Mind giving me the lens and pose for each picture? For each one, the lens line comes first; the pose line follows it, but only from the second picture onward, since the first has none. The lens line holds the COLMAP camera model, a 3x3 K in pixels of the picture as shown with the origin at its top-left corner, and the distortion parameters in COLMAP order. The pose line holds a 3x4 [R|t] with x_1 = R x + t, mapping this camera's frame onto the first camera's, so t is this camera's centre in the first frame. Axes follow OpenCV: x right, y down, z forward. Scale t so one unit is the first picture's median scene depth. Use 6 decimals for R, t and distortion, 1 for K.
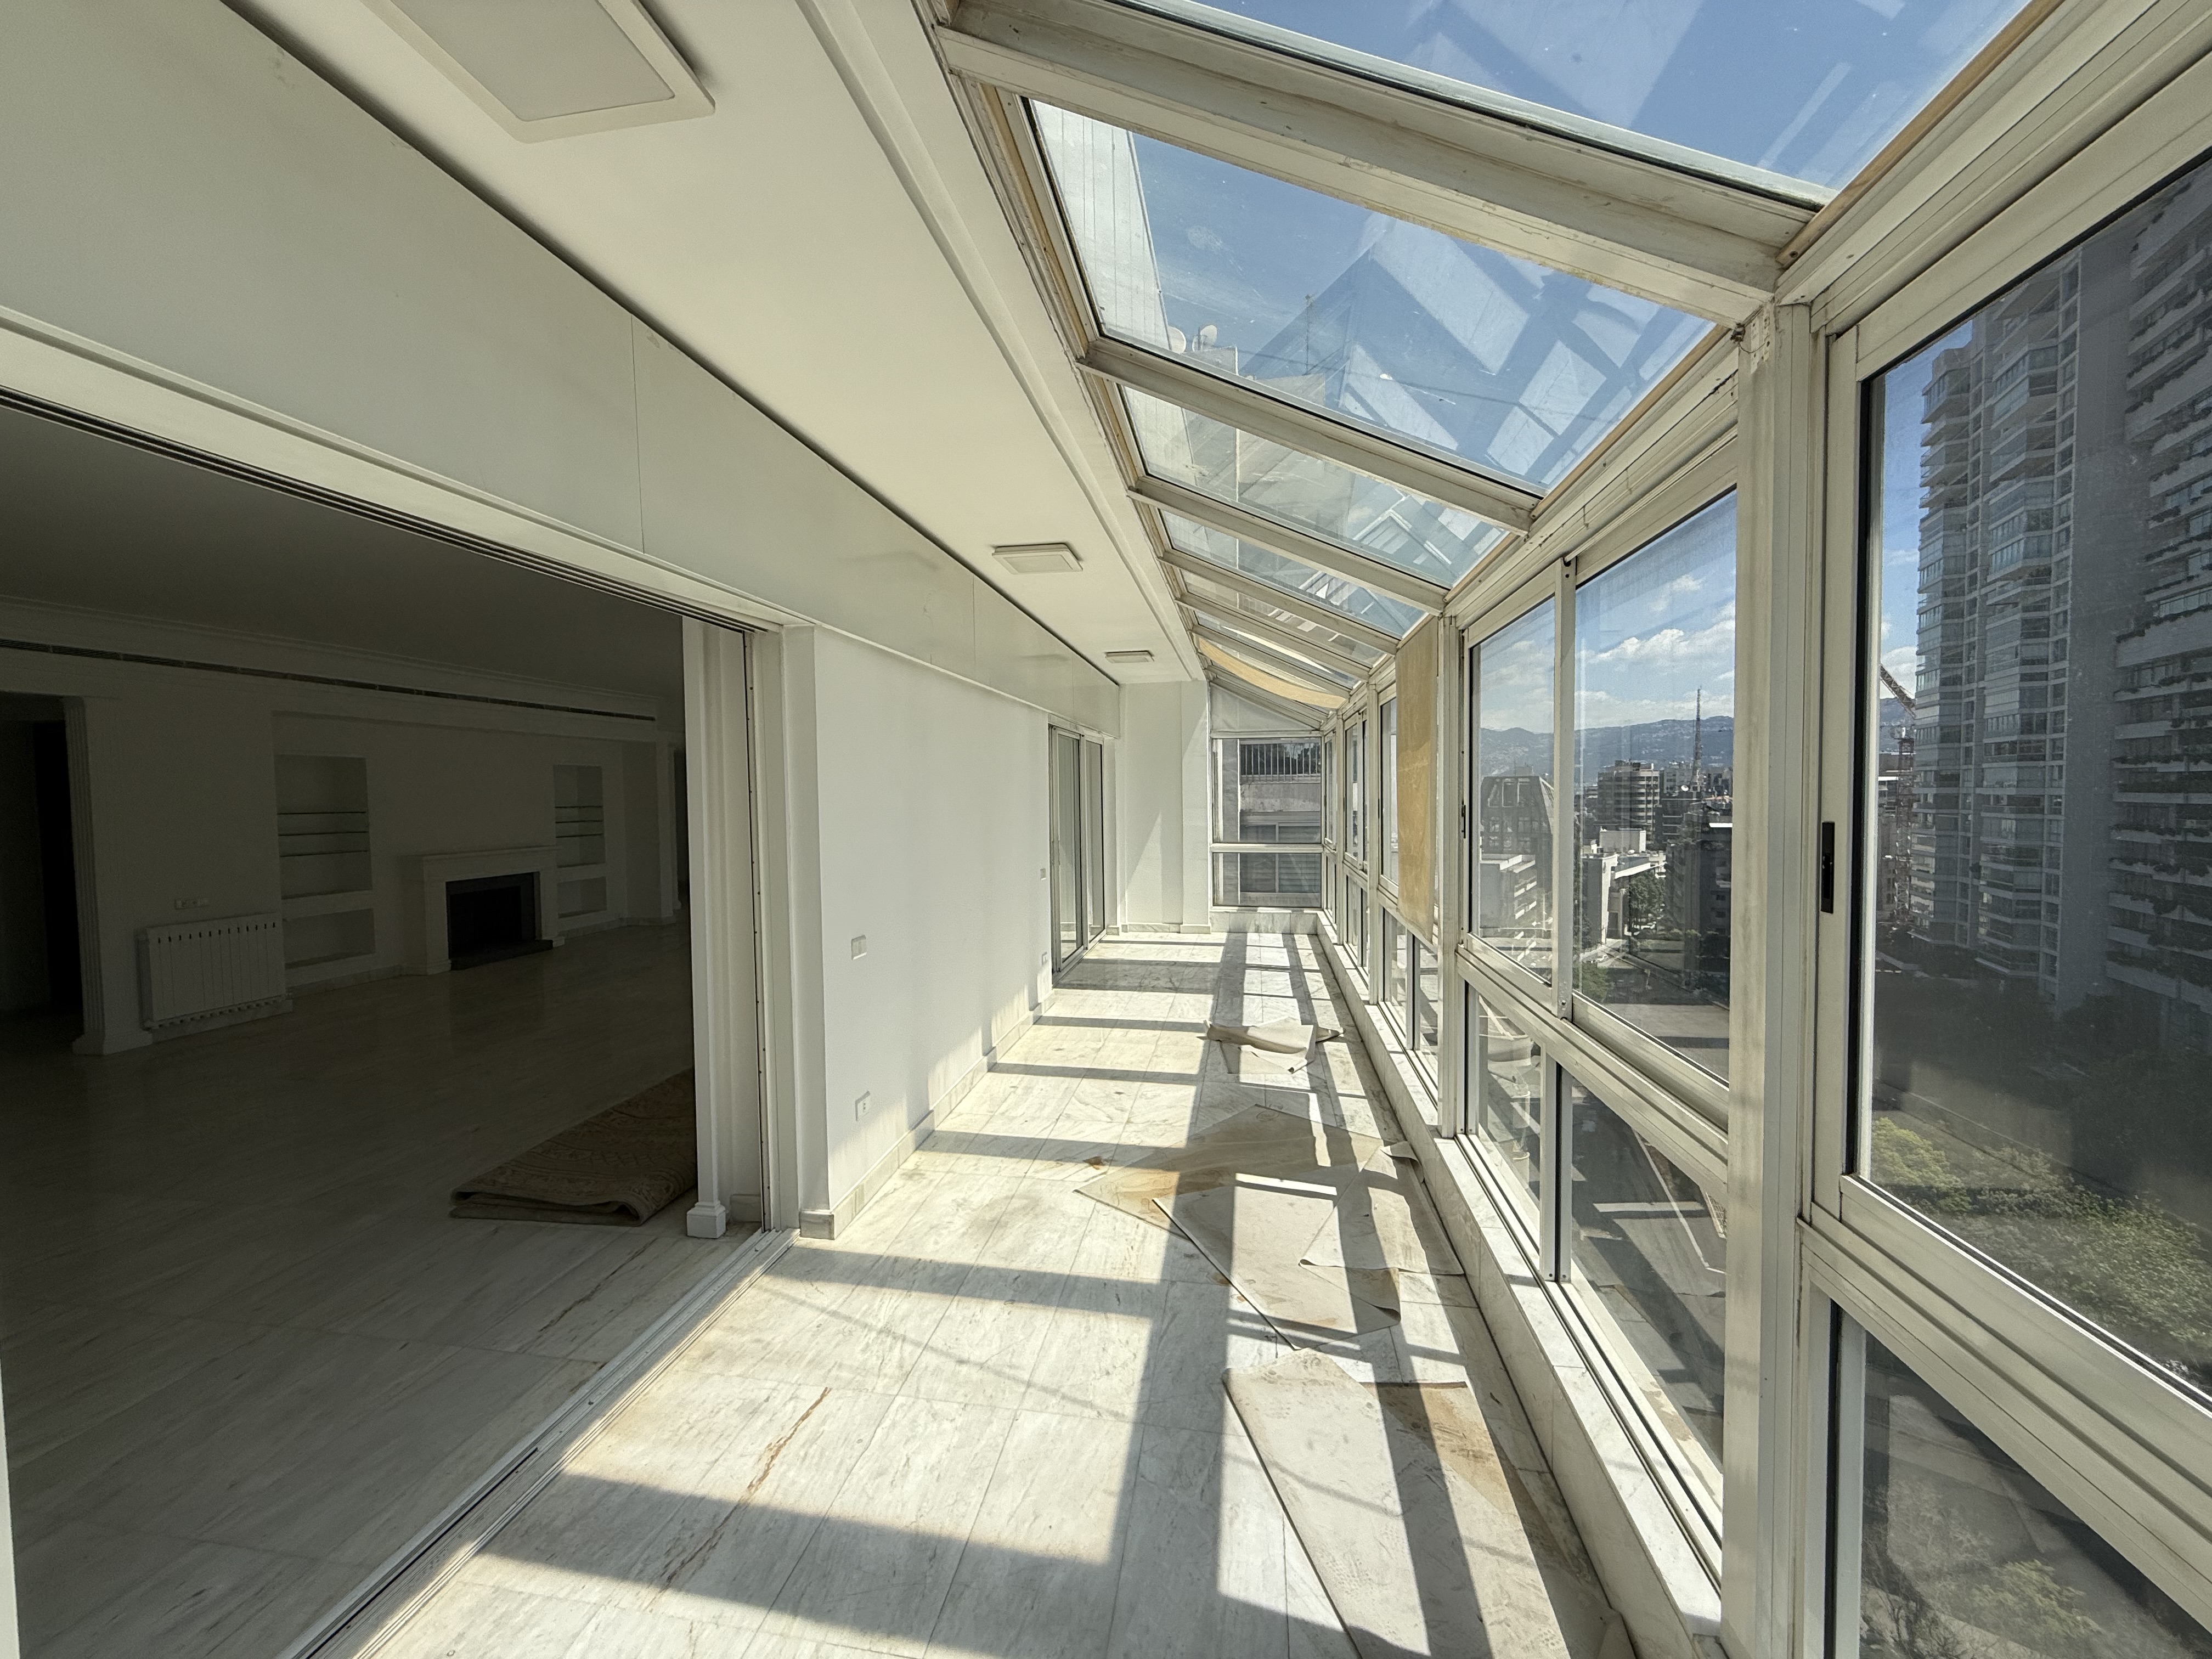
lens RADIAL K [[886.3, 0, 1102.9], [0, 886.3, 827.7], [0, 0, 1]] dist [0.001847, 0.000170]
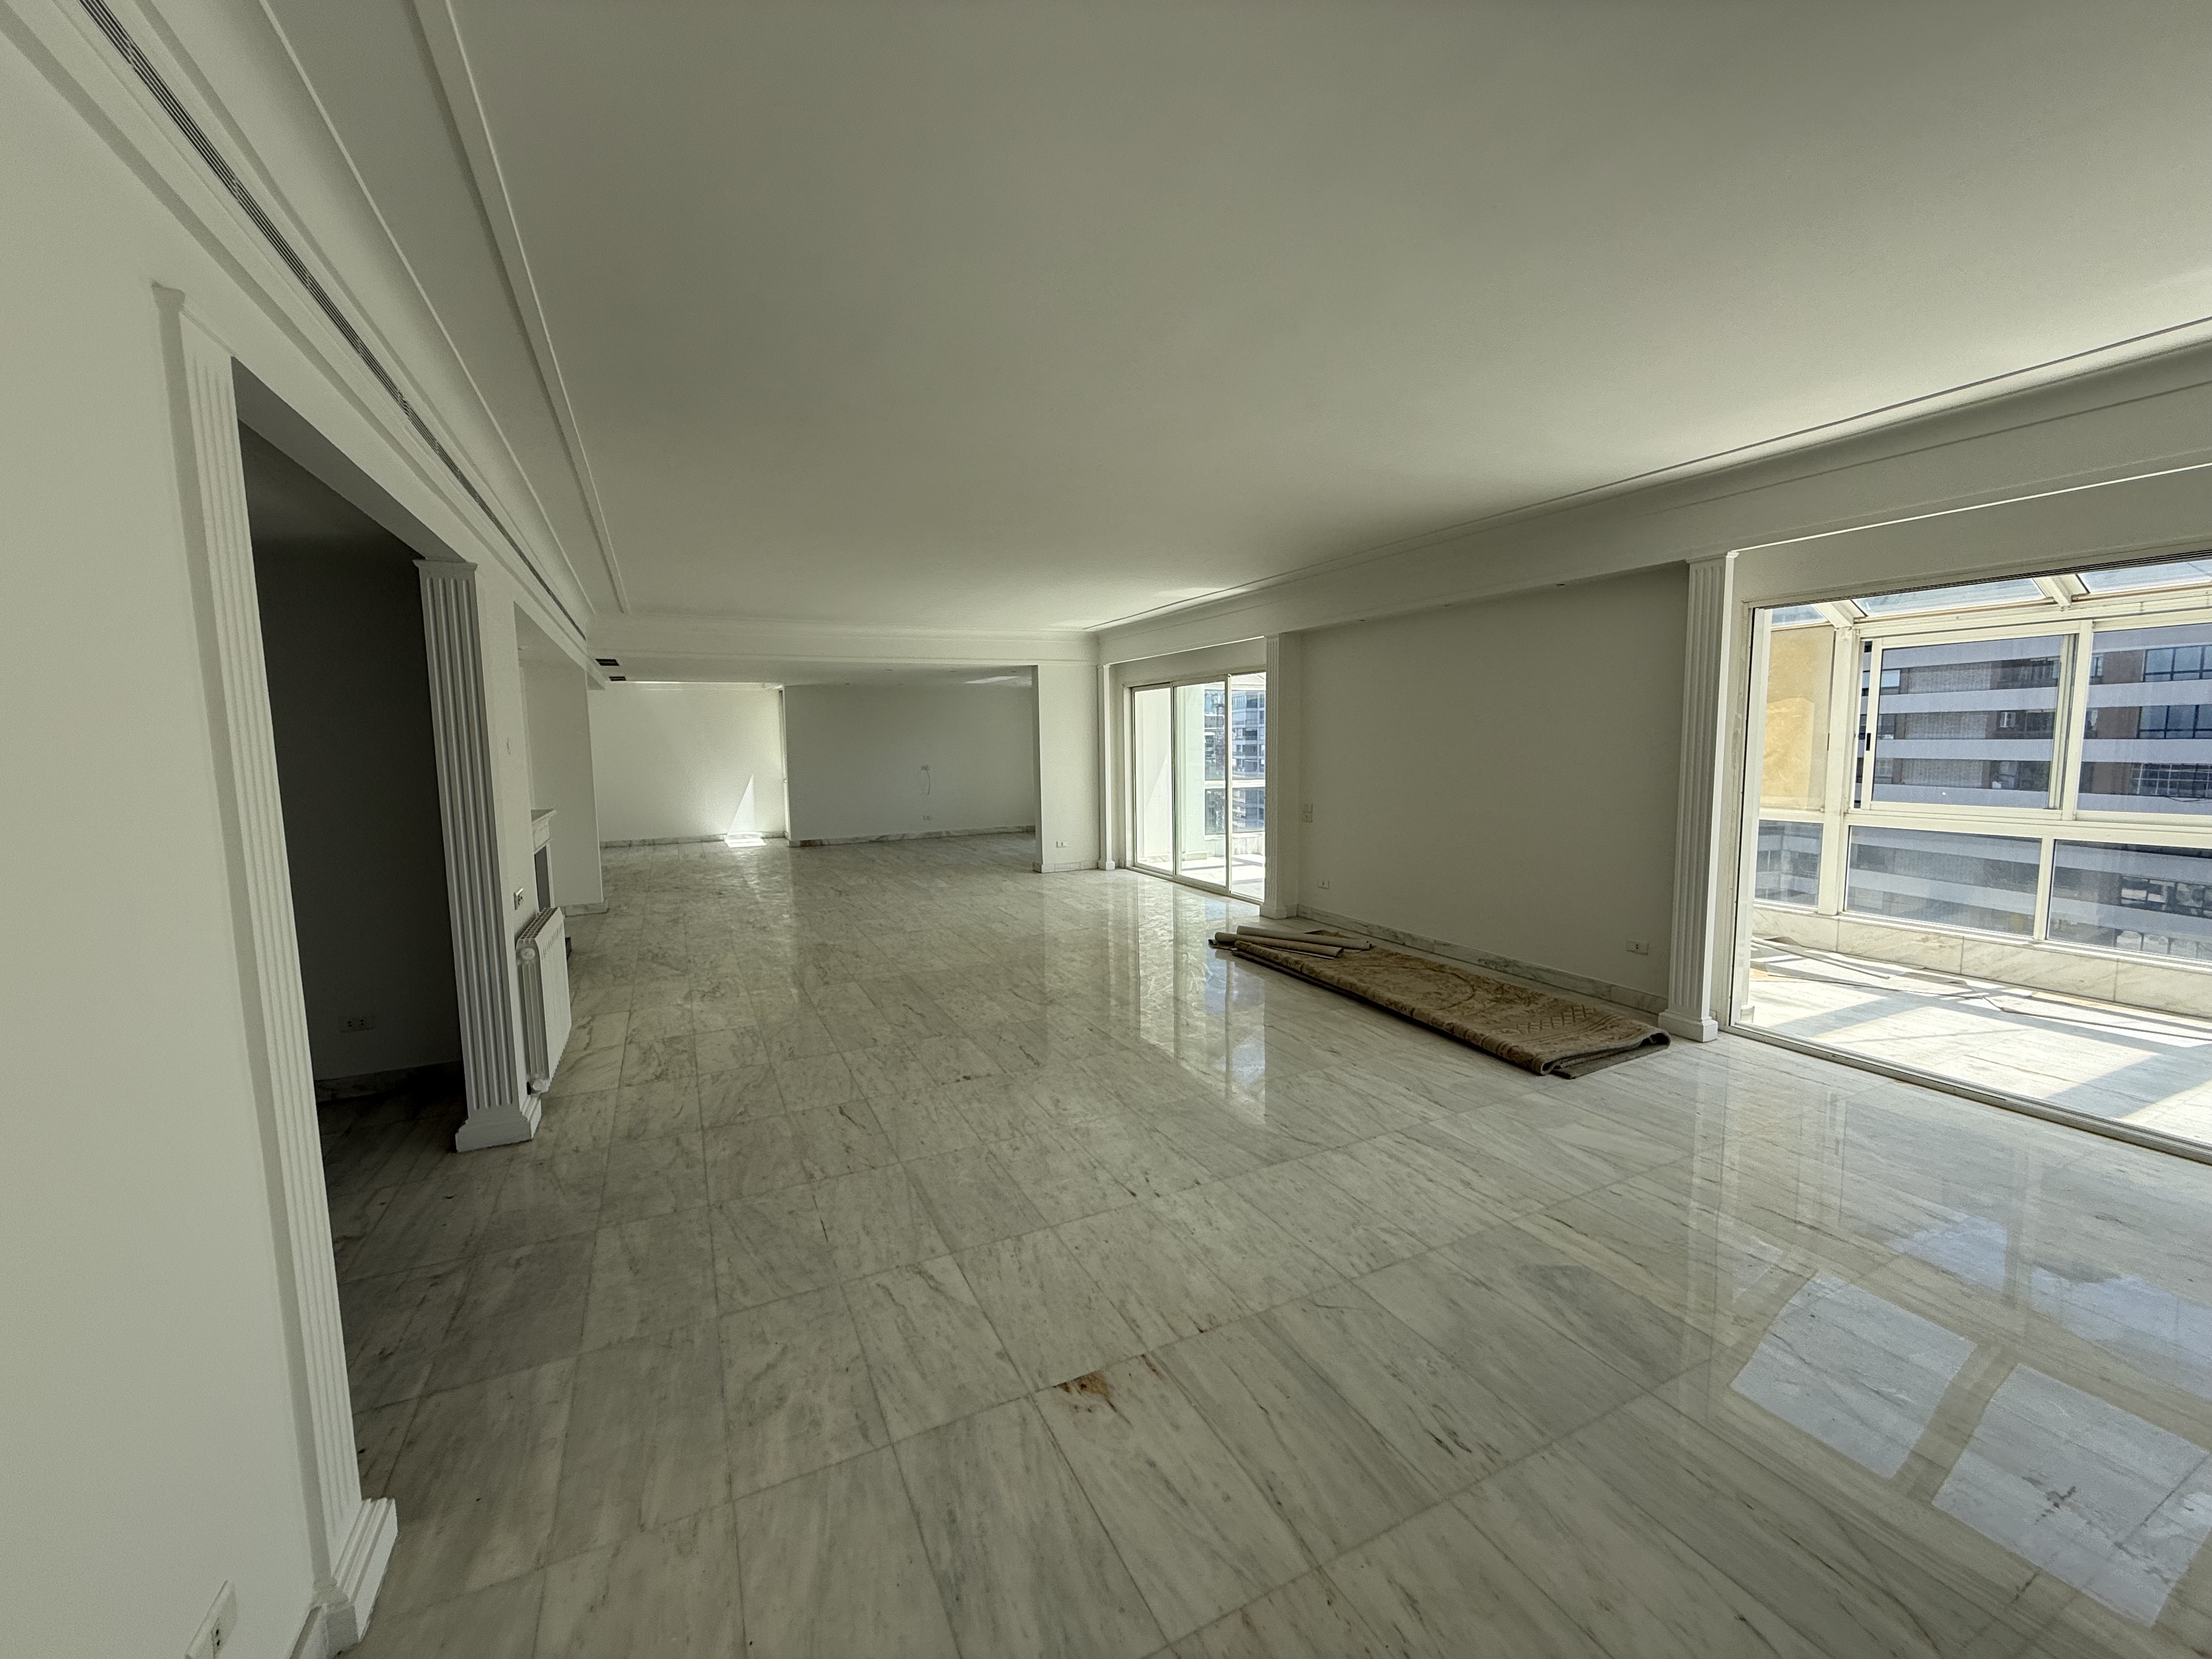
lens RADIAL K [[886.3, 0, 1102.3], [0, 886.3, 832.0], [0, 0, 1]] dist [0.001847, 0.000170]
pose [[0.813092, -0.064456, 0.578556, -2.151859], [0.032903, 0.997351, 0.064872, 0.011030], [-0.581204, -0.033711, 0.813059, 0.454804]]
